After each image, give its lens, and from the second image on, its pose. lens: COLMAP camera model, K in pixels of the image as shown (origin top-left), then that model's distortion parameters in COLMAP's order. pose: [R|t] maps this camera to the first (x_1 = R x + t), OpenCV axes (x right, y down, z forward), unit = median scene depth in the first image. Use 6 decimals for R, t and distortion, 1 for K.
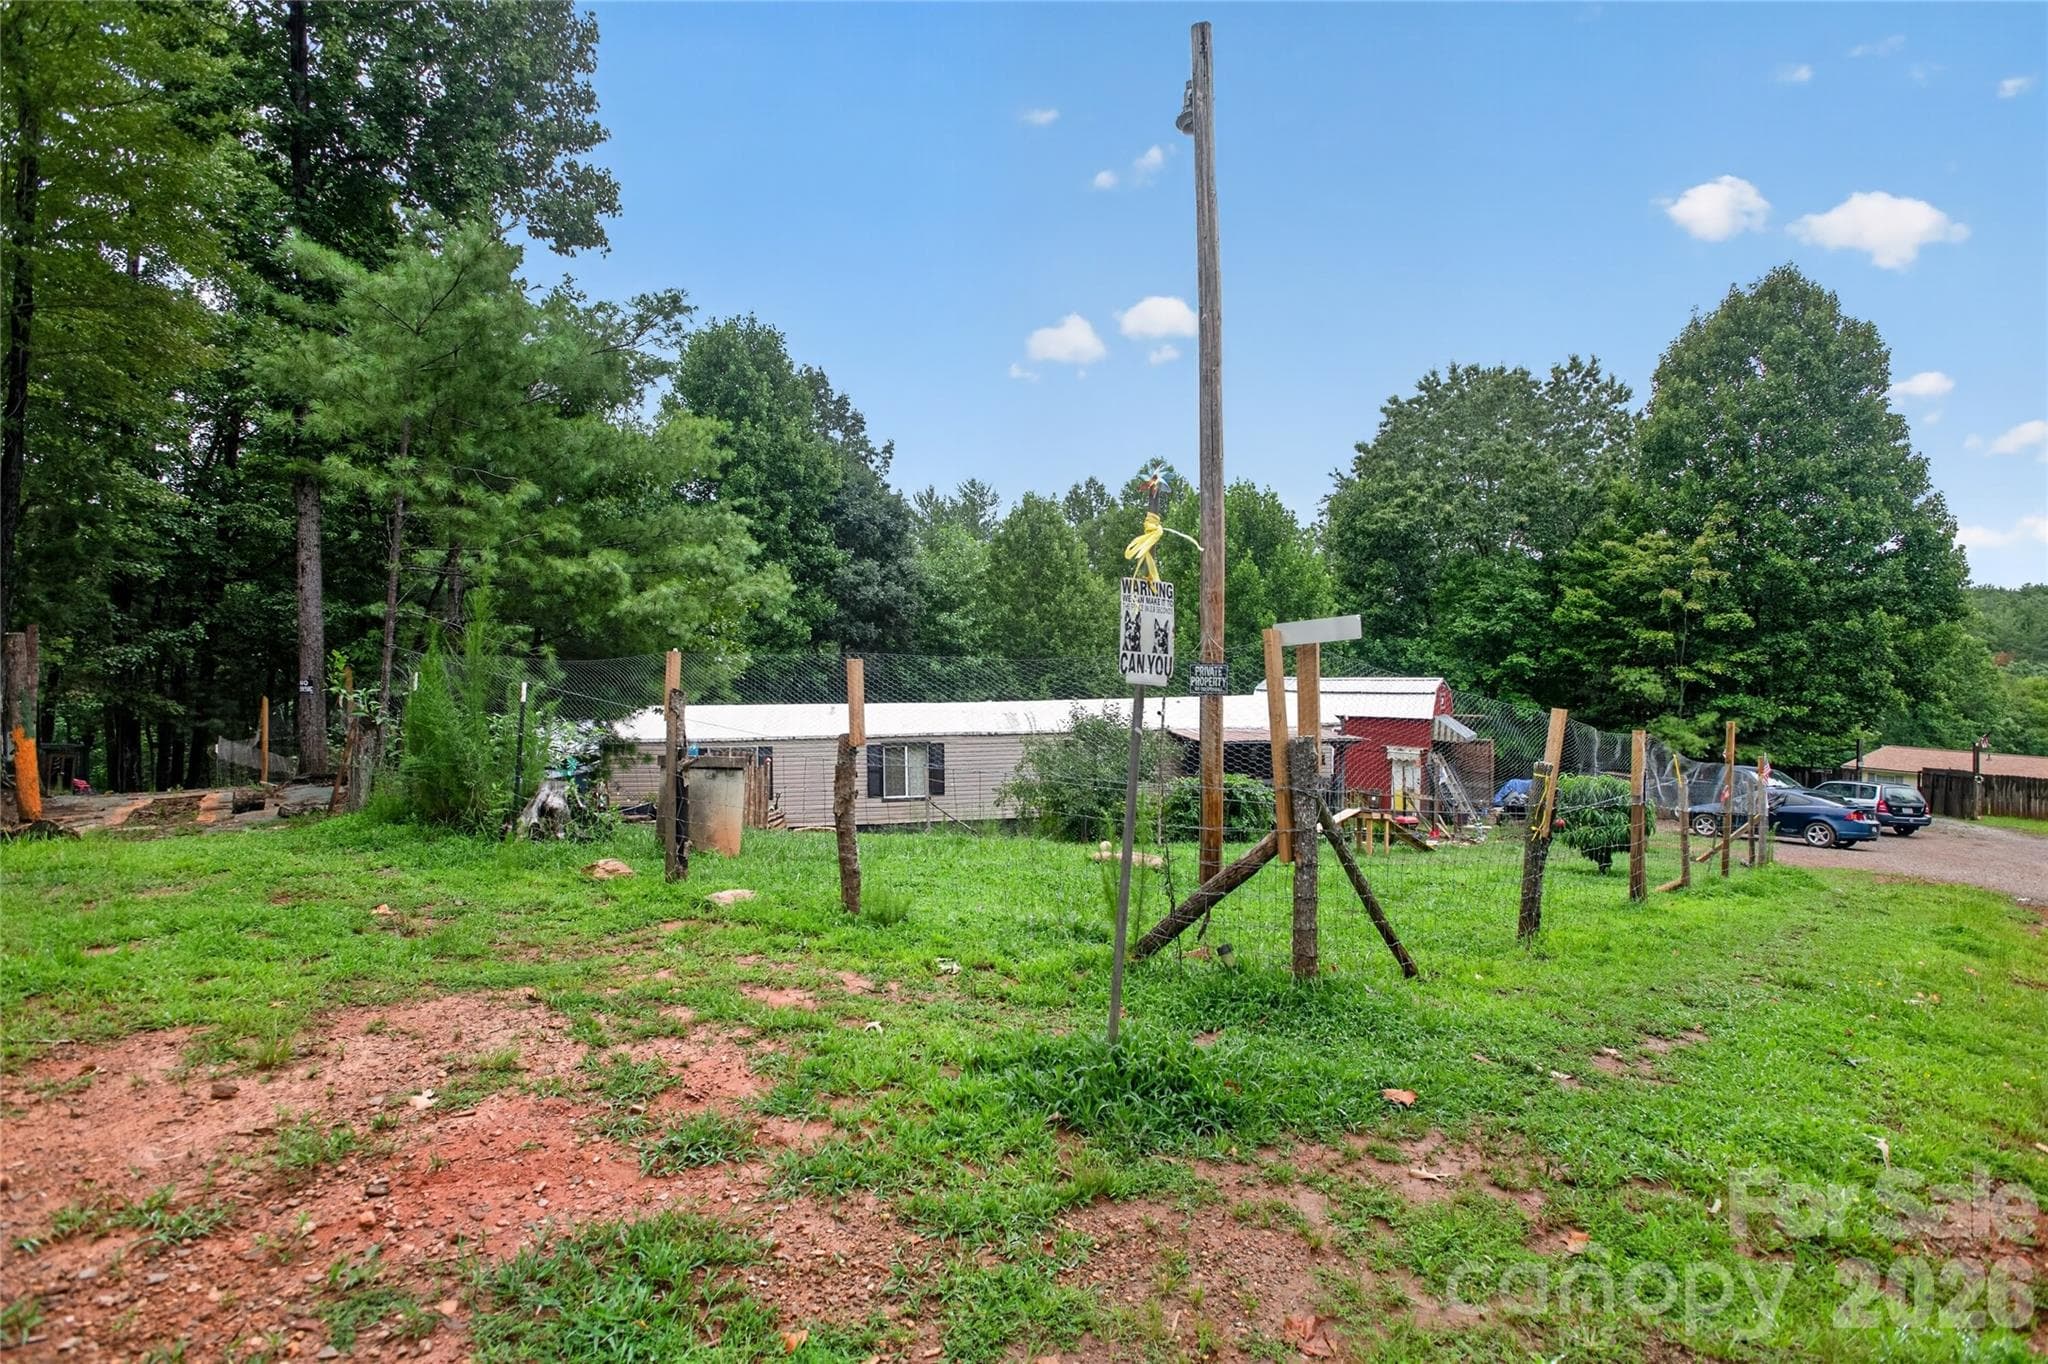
lens RADIAL K [[1003.4, 0, 1072.0], [0, 1003.4, 671.5], [0, 0, 1]] dist [-0.042690, 0.024327]
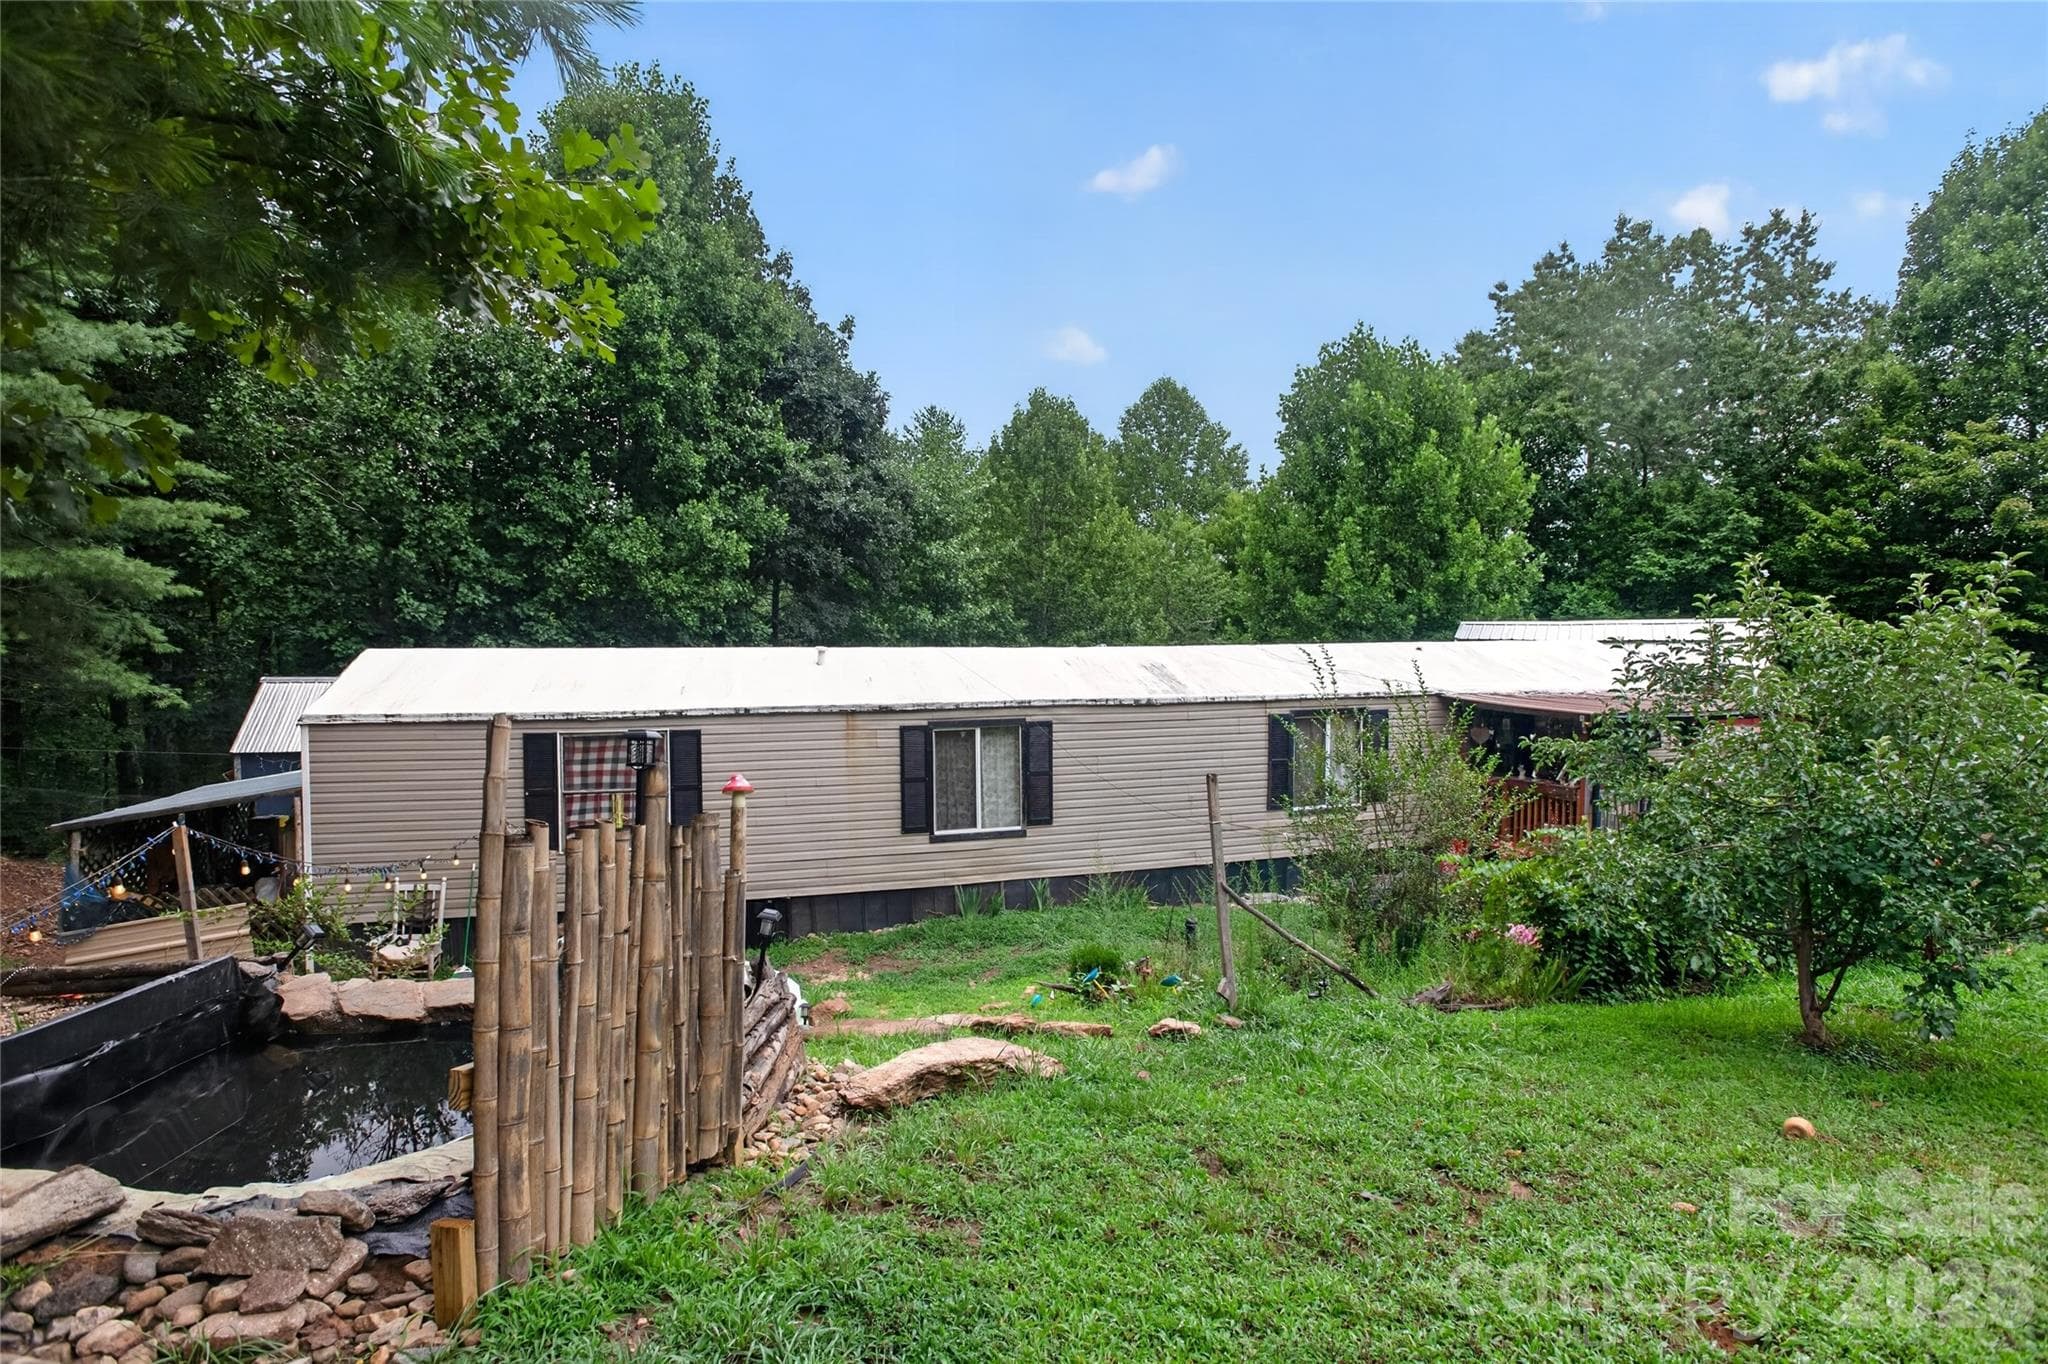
lens RADIAL K [[1003.4, 0, 1072.0], [0, 1003.4, 671.5], [0, 0, 1]] dist [-0.042690, 0.024327]
pose [[0.996344, -0.000174, 0.085433, -0.100438], [-0.001035, 0.999900, 0.014103, 0.024723], [-0.085427, -0.014140, 0.996244, 0.313887]]
